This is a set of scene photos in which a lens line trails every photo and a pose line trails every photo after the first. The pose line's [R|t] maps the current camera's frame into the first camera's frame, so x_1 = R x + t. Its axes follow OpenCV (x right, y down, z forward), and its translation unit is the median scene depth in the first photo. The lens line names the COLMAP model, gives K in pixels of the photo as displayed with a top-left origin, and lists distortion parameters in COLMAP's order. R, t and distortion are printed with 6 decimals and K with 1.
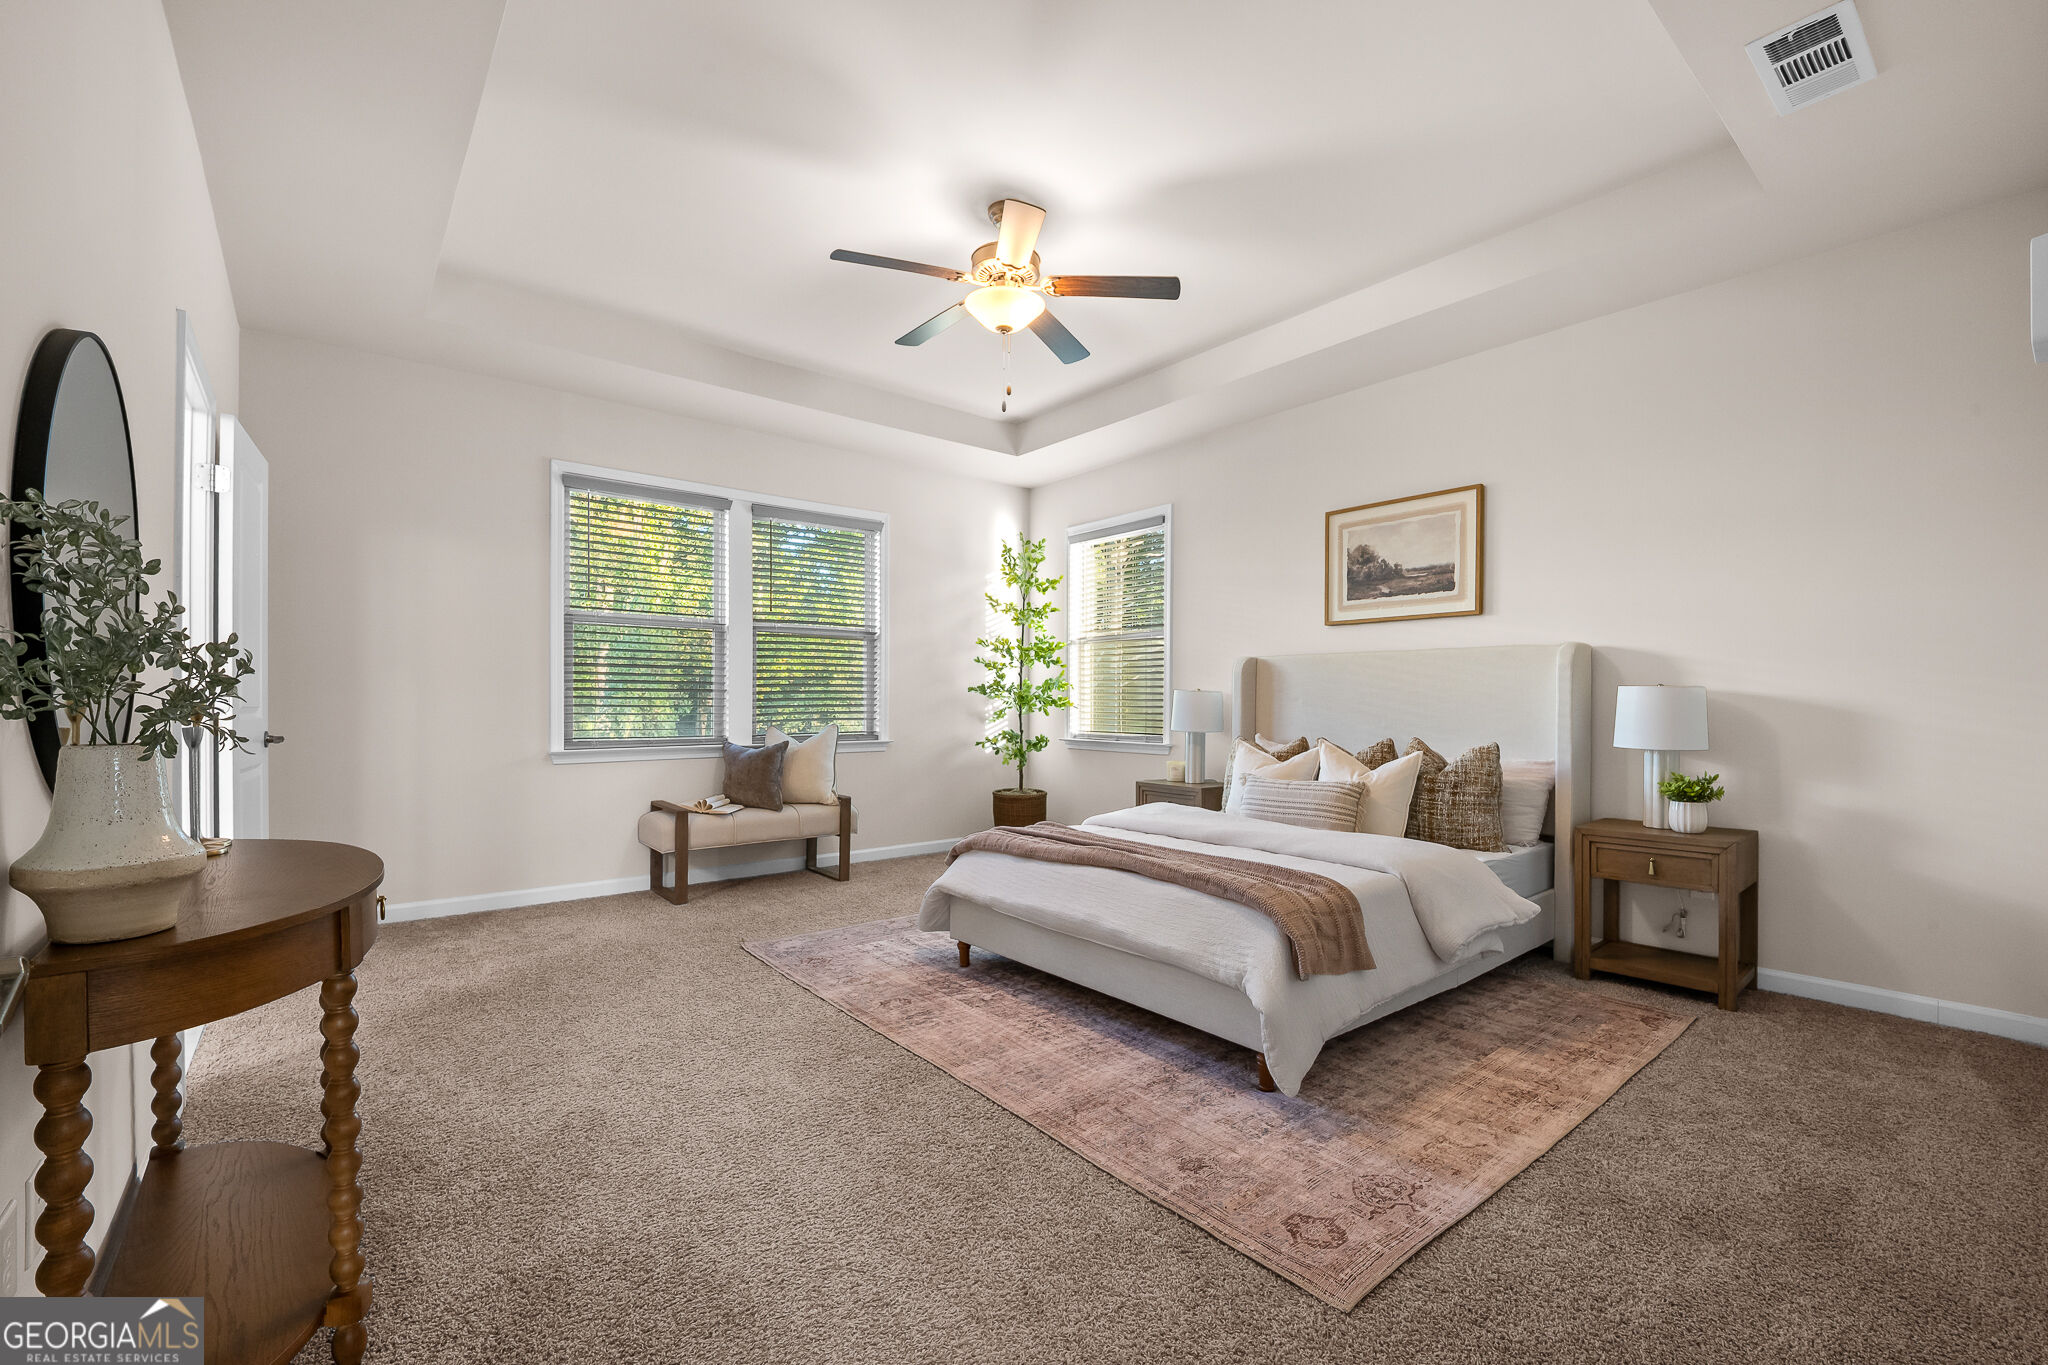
lens RADIAL K [[864.1, 0, 1031.0], [0, 864.1, 696.0], [0, 0, 1]] dist [0.007880, -0.000452]
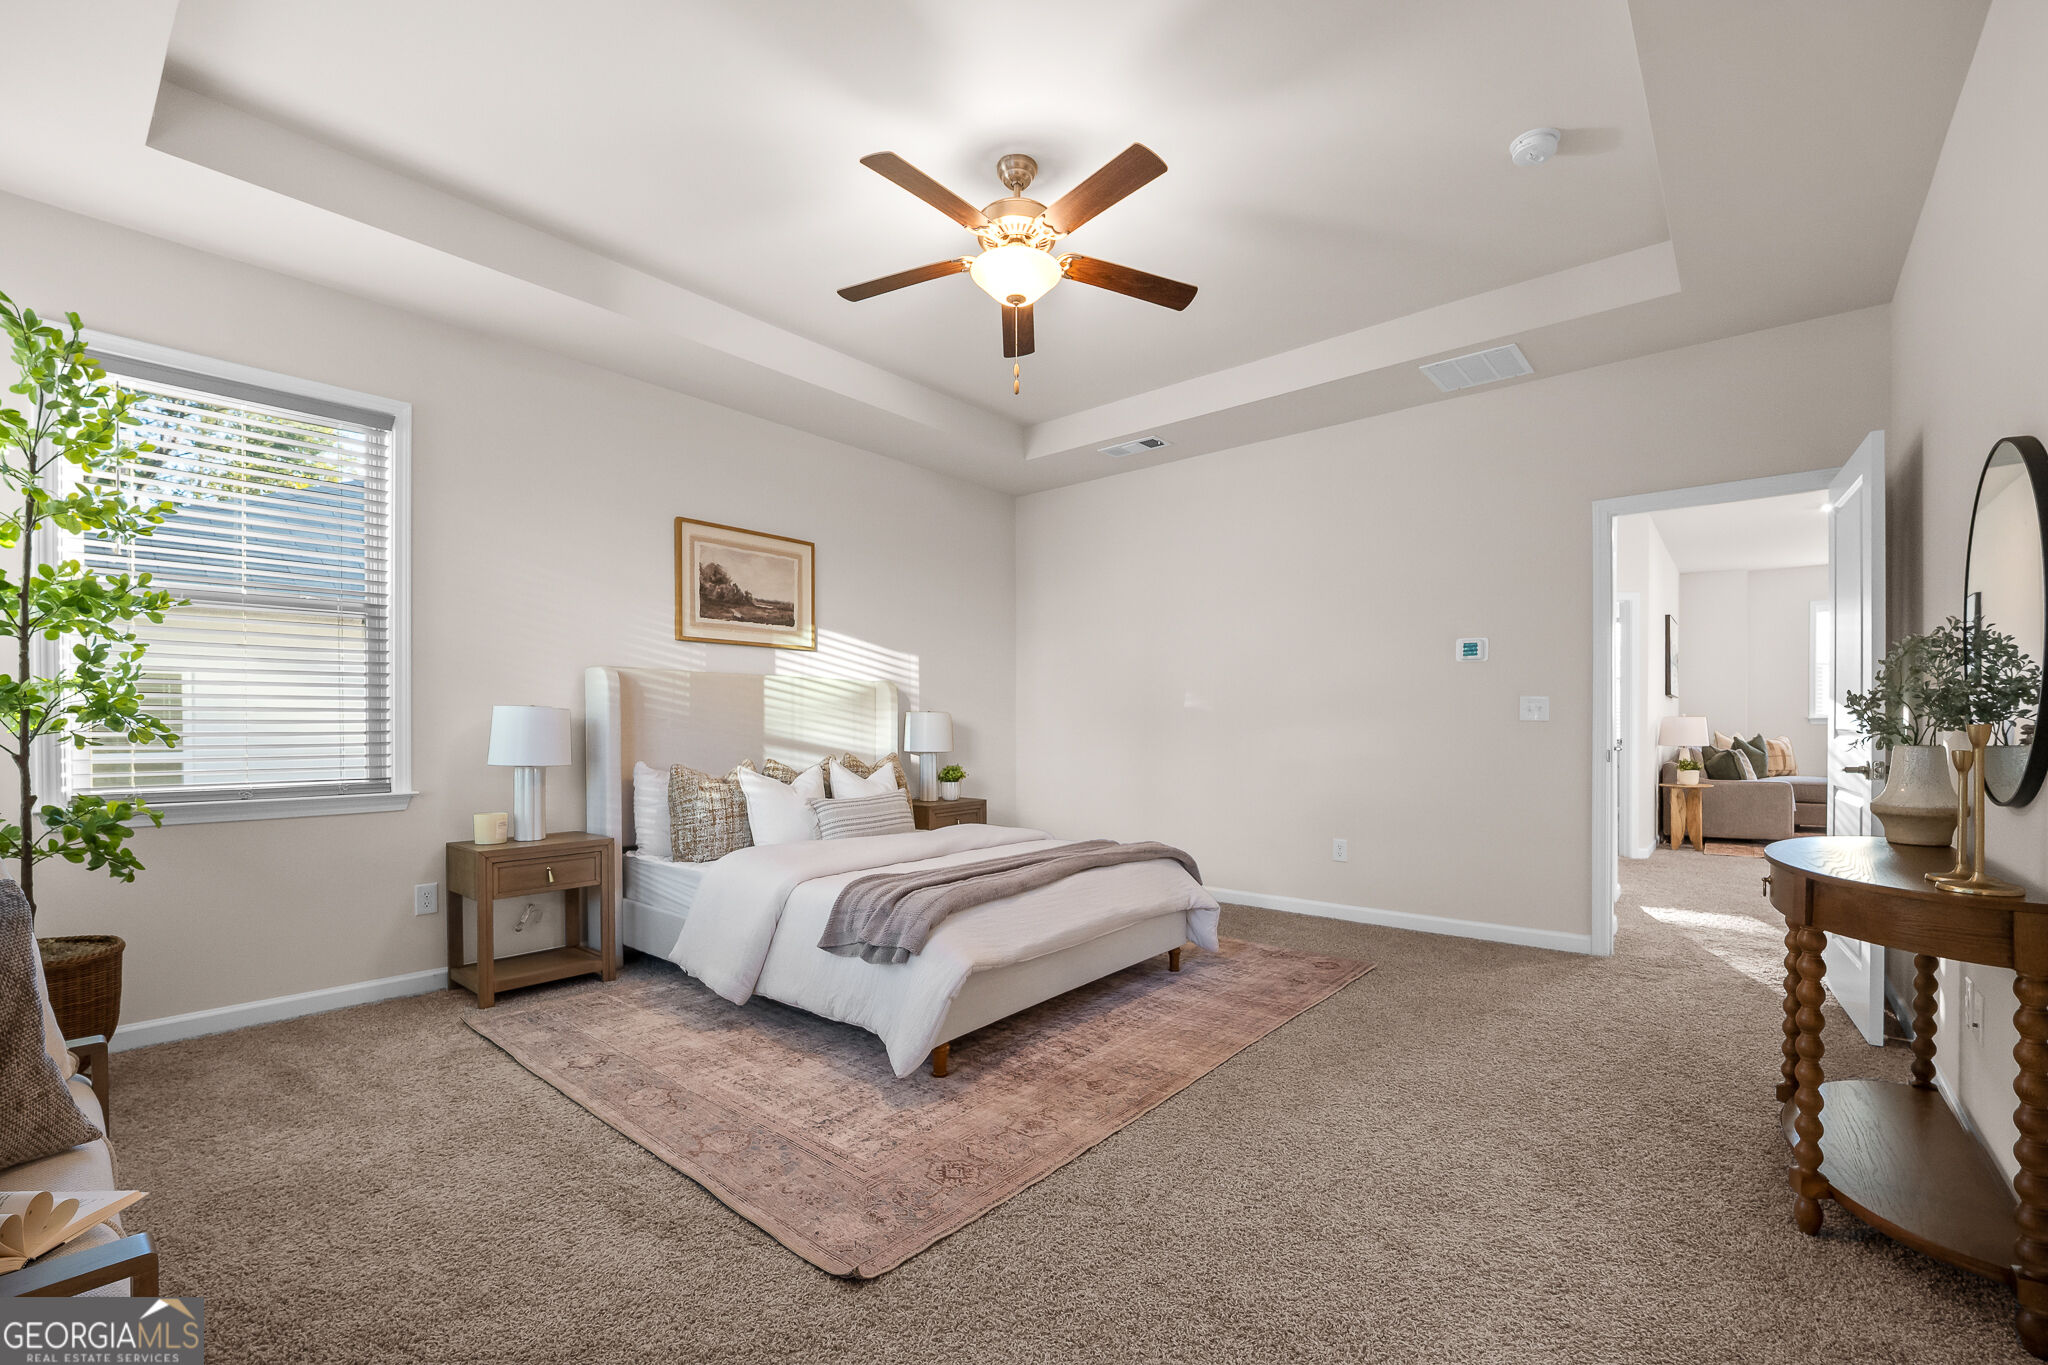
lens RADIAL K [[864.1, 0, 1032.8], [0, 864.1, 720.9], [0, 0, 1]] dist [0.007880, -0.000452]
pose [[-0.186950, -0.000739, 0.982369, -0.677193], [-0.004059, 0.999992, -0.000021, 0.002568], [-0.982361, -0.003991, -0.186952, 0.864022]]
